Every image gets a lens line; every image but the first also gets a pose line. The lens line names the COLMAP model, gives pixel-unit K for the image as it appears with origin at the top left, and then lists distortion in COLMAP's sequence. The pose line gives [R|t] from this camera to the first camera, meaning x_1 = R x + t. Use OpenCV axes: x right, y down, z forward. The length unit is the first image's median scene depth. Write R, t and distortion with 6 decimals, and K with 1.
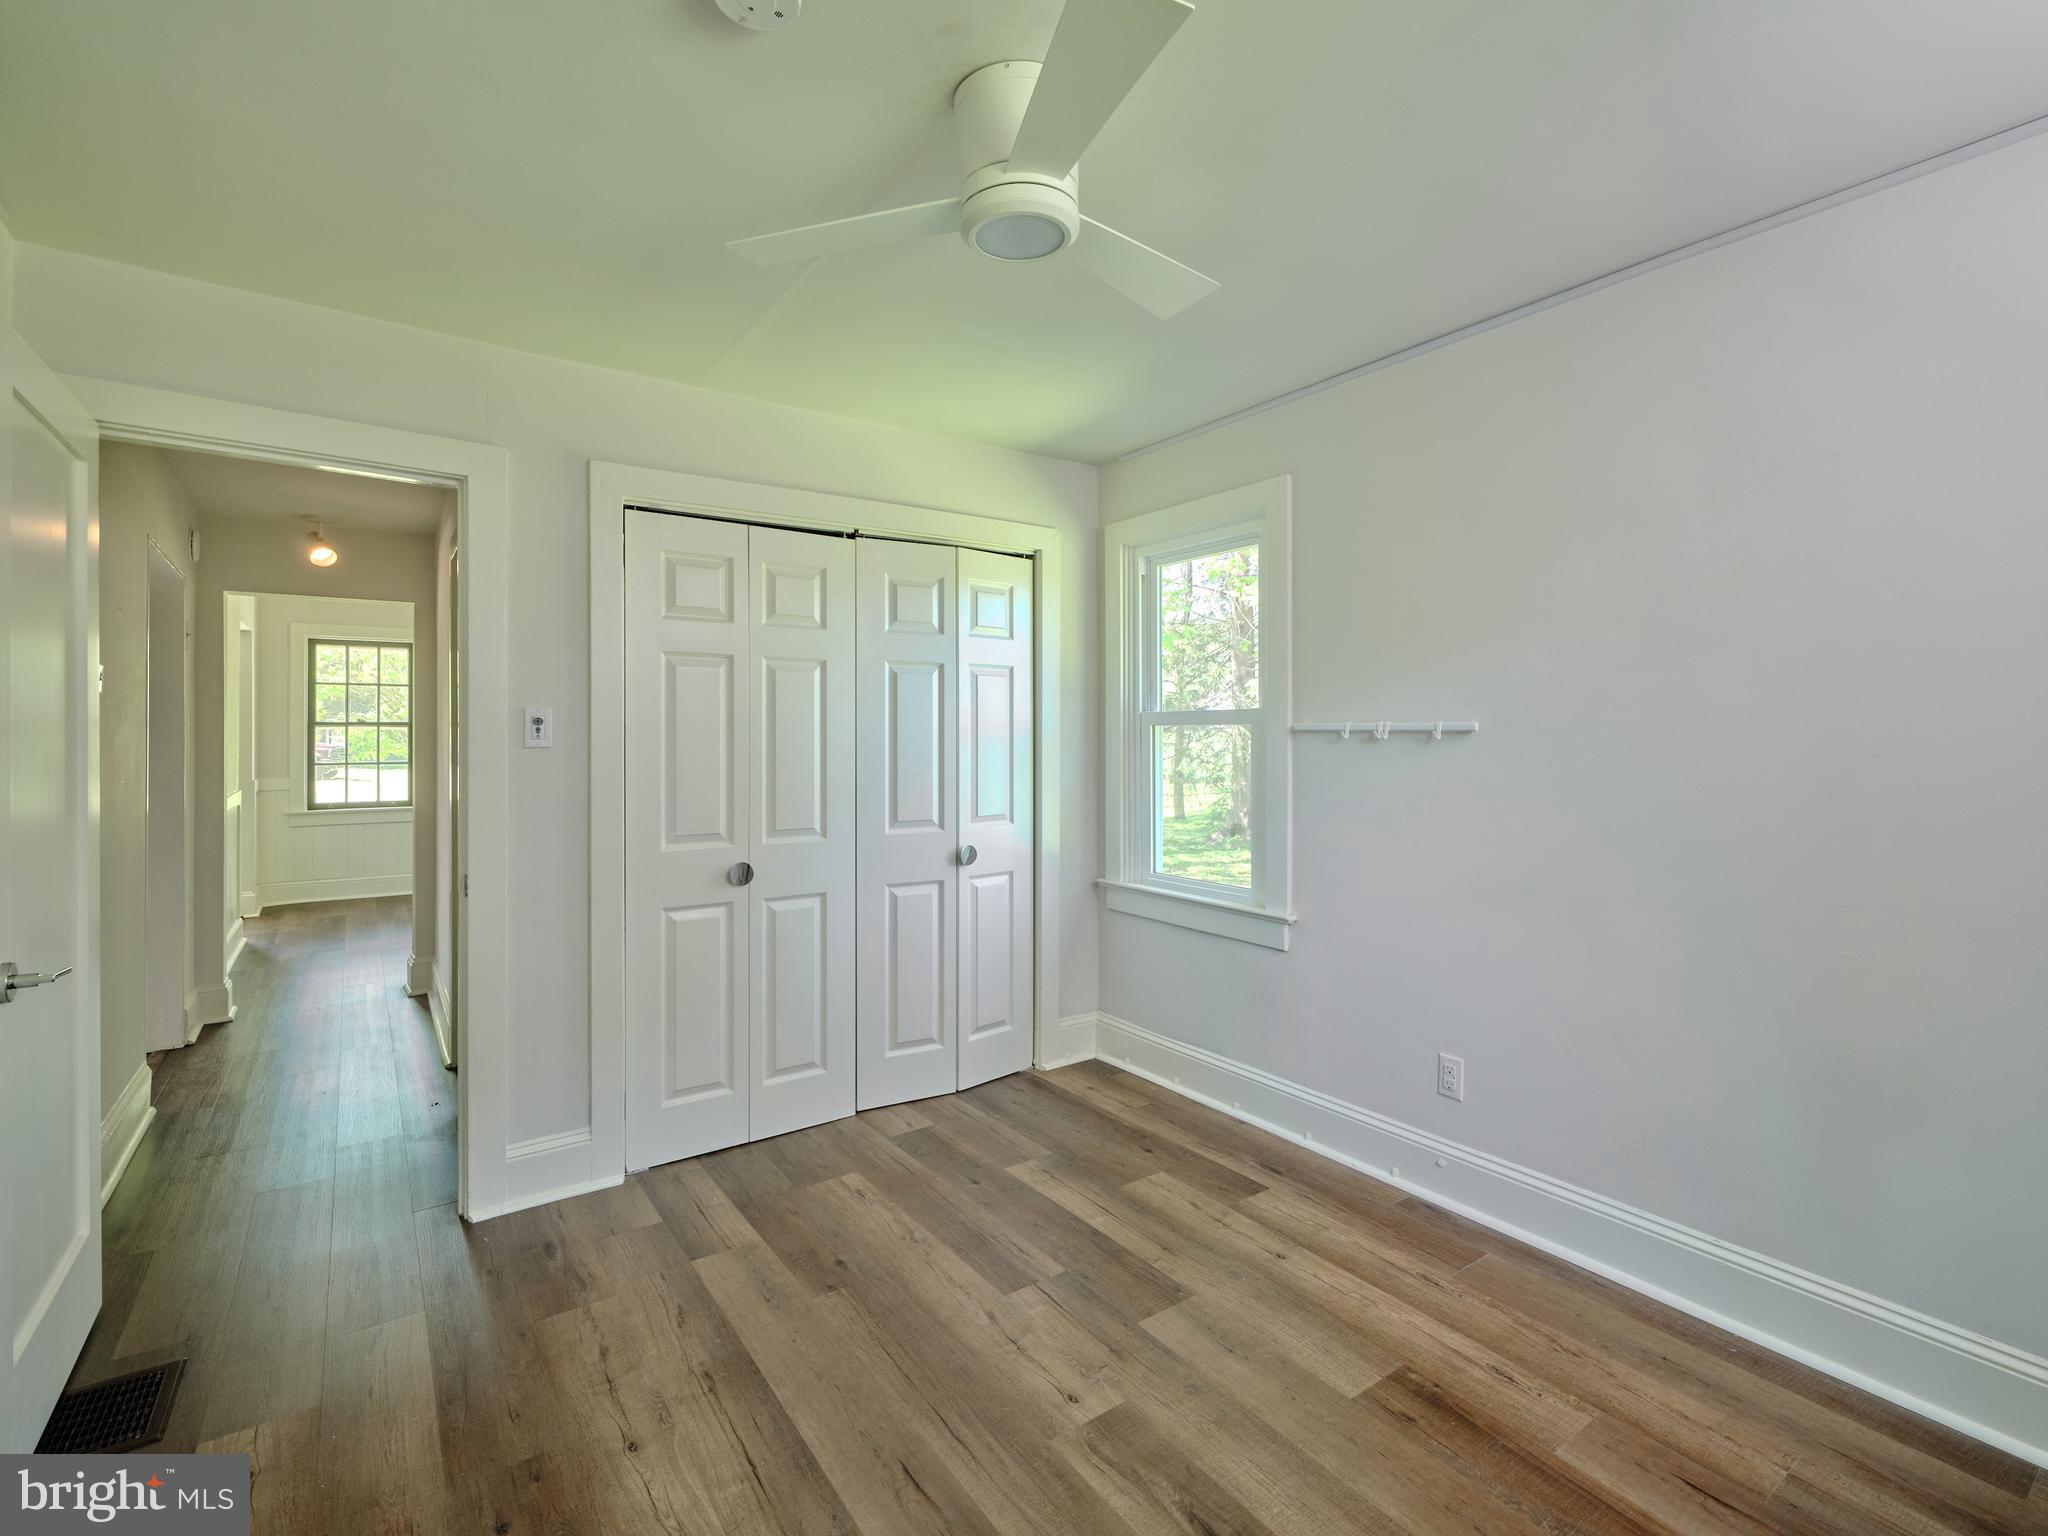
lens RADIAL K [[946.6, 0, 1024.0], [0, 946.6, 768.0], [0, 0, 1]] dist [0.000605, 0.000167]
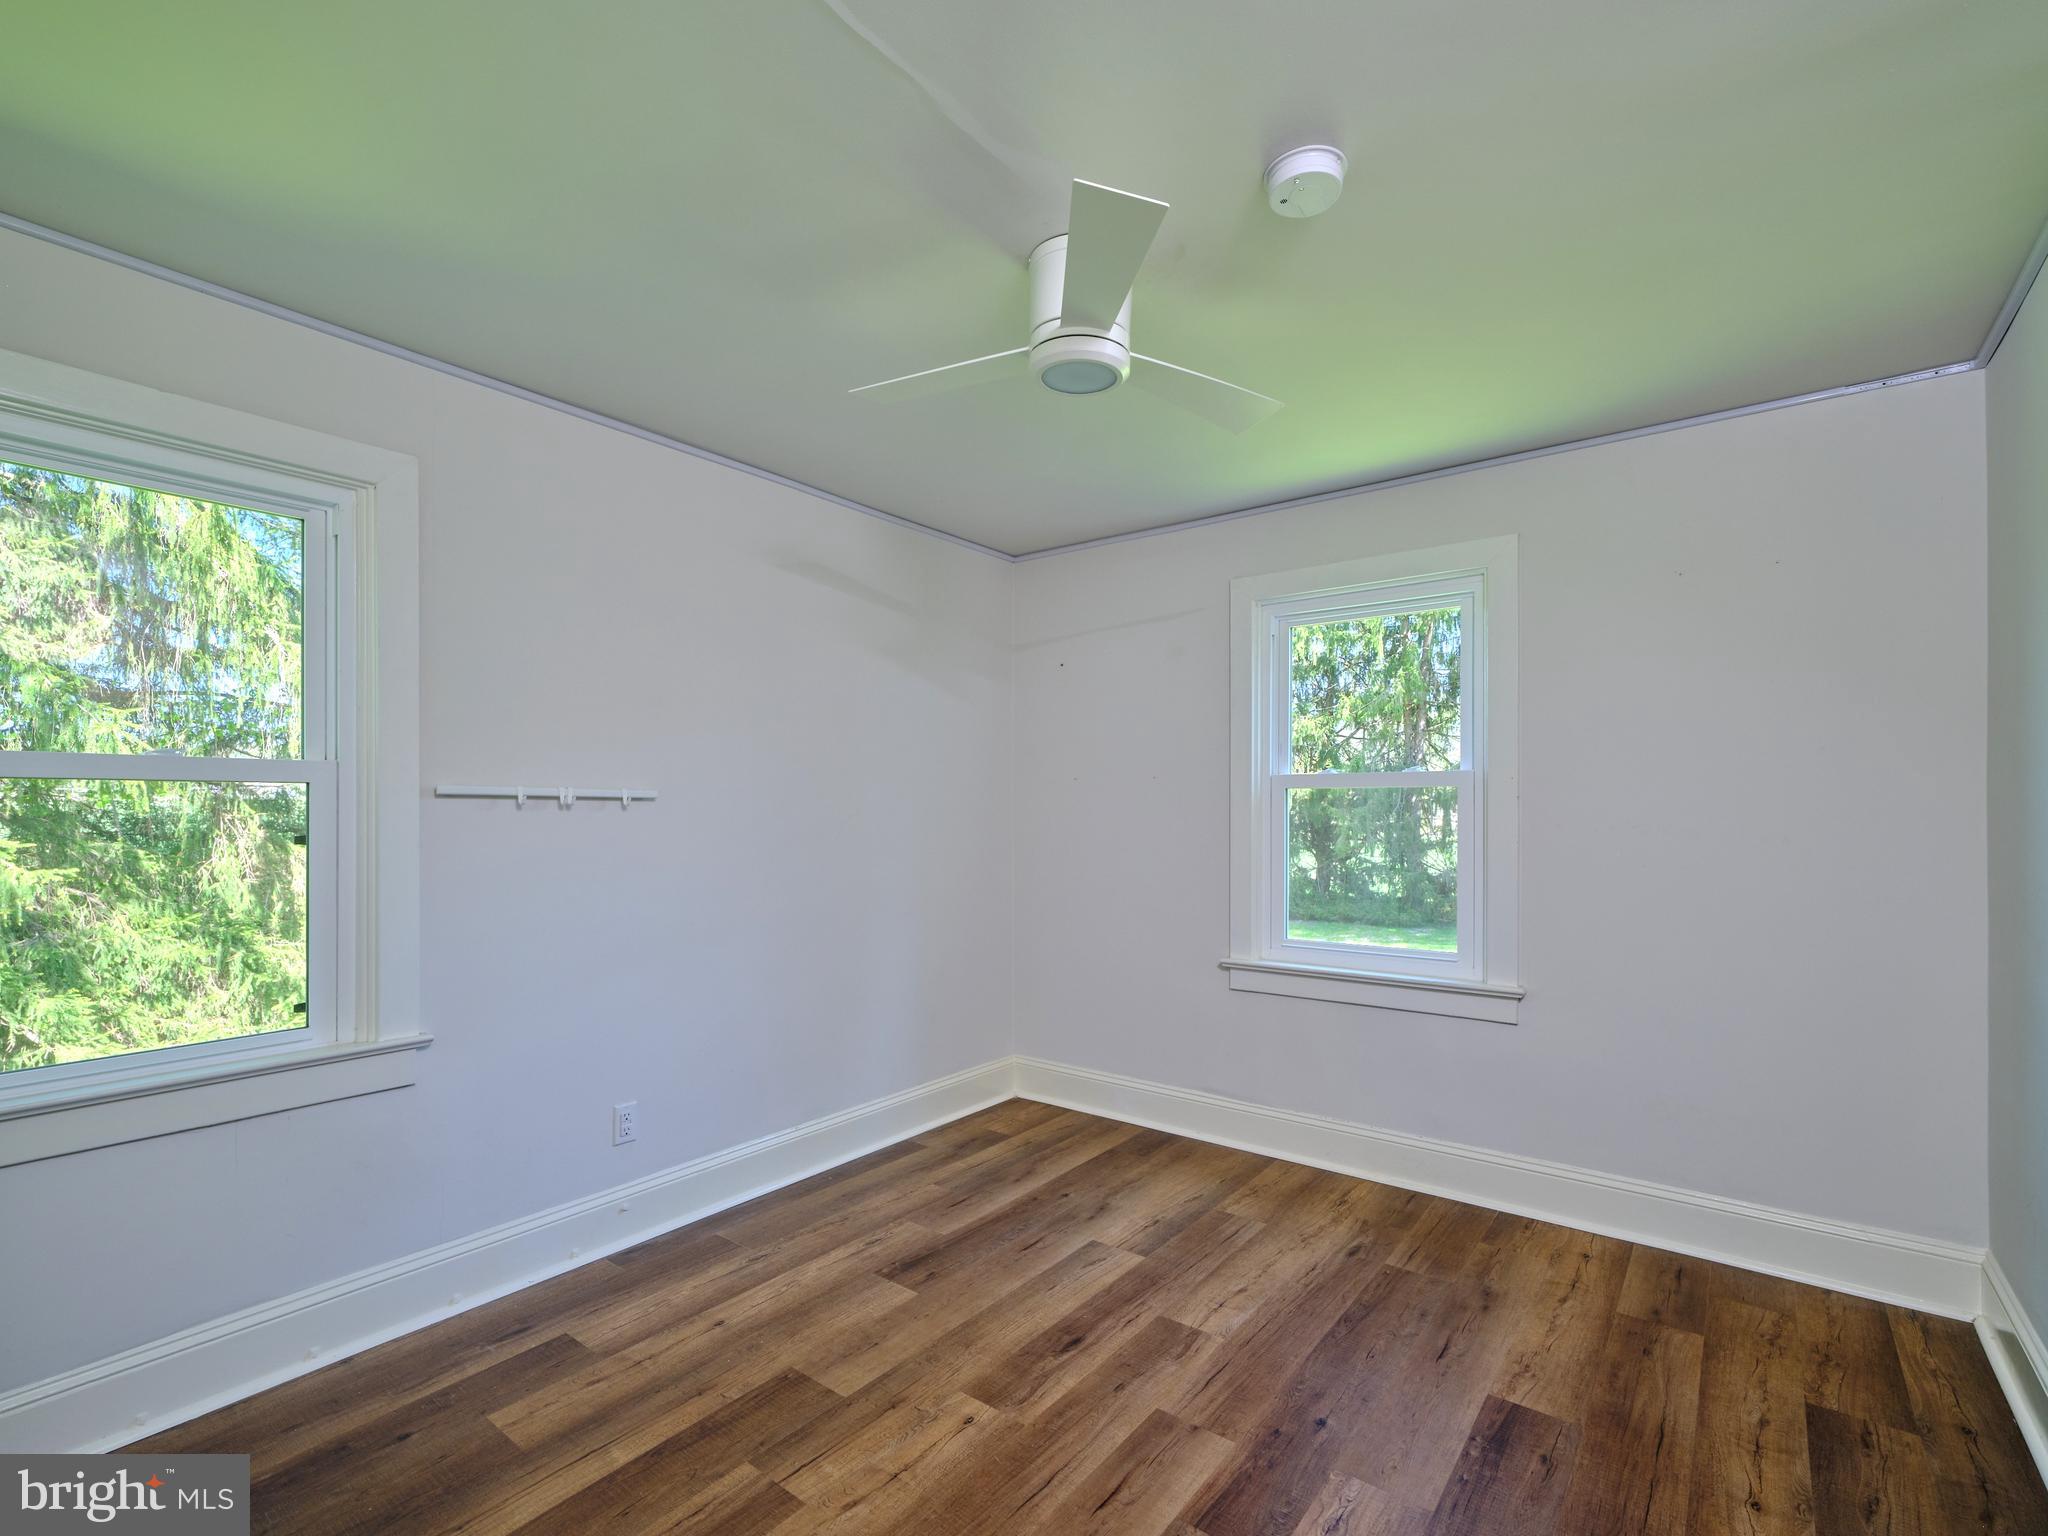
lens RADIAL K [[946.6, 0, 1024.0], [0, 946.6, 768.0], [0, 0, 1]] dist [0.000605, 0.000167]
pose [[-0.299826, 0.041061, 0.953110, -0.867201], [0.030063, 0.998984, -0.033580, -0.028662], [-0.953520, 0.018585, -0.300756, 1.063099]]
